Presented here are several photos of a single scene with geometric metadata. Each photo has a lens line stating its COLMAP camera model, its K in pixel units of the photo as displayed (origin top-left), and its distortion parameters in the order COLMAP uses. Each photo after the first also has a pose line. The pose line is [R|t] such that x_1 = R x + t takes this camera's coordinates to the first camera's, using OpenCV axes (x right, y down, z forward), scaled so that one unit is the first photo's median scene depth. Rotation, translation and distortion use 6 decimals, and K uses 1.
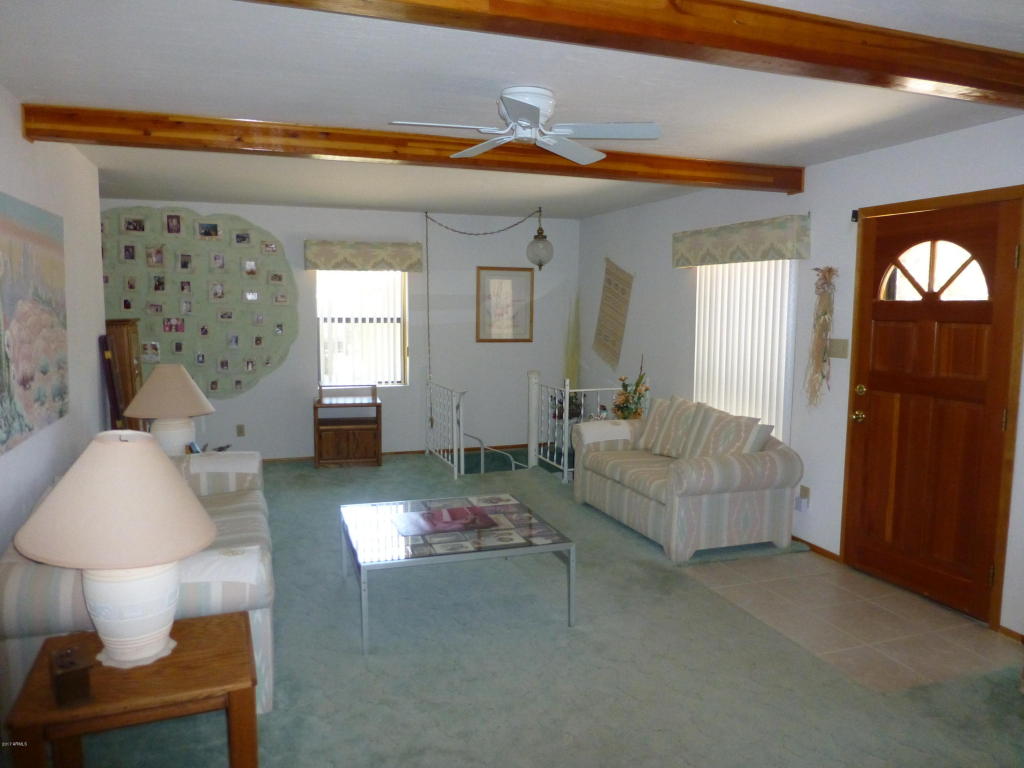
lens RADIAL K [[742.8, 0, 512.0], [0, 742.8, 384.0], [0, 0, 1]] dist [-0.022201, 0.000407]
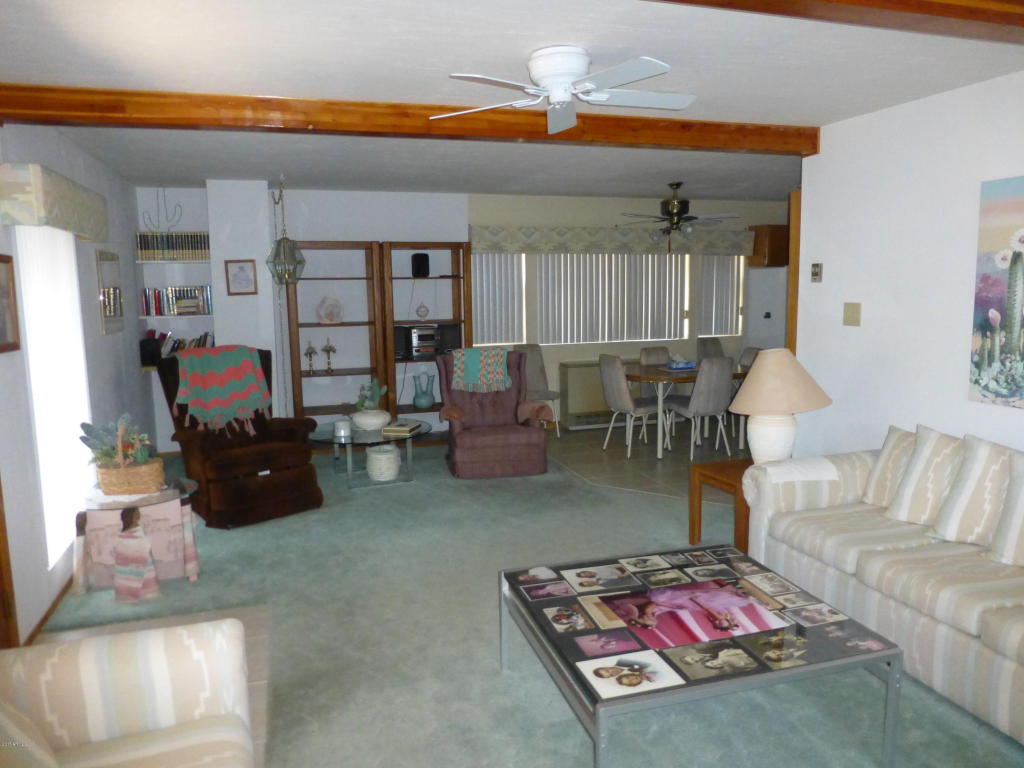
lens RADIAL K [[742.8, 0, 512.0], [0, 742.8, 384.0], [0, 0, 1]] dist [-0.022201, 0.000407]
pose [[-0.999427, 0.002931, 0.033731, 0.025279], [0.011024, 0.970132, 0.242328, -0.107903], [-0.032014, 0.242561, -0.969608, 1.002115]]
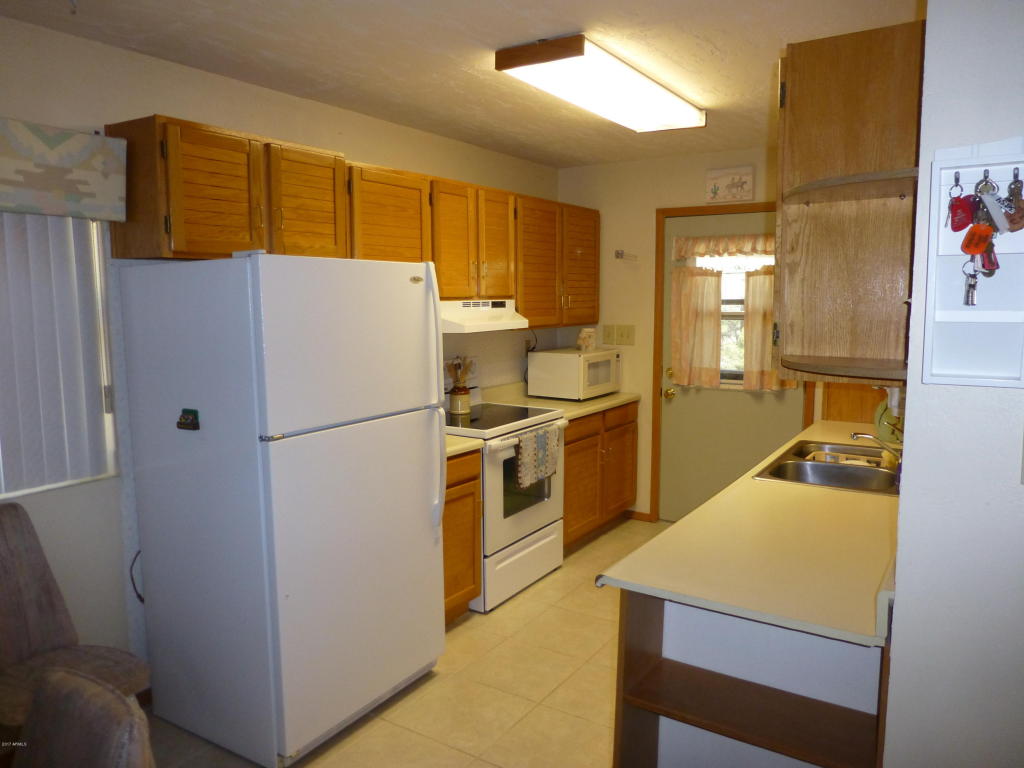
lens RADIAL K [[734.6, 0, 512.0], [0, 734.6, 384.0], [0, 0, 1]] dist [-0.046214, 0.000600]
pose [[-0.787876, 0.073768, -0.611400, -0.284638], [-0.066454, 0.976819, 0.203492, -0.010317], [0.612239, 0.200957, -0.764709, 0.078651]]
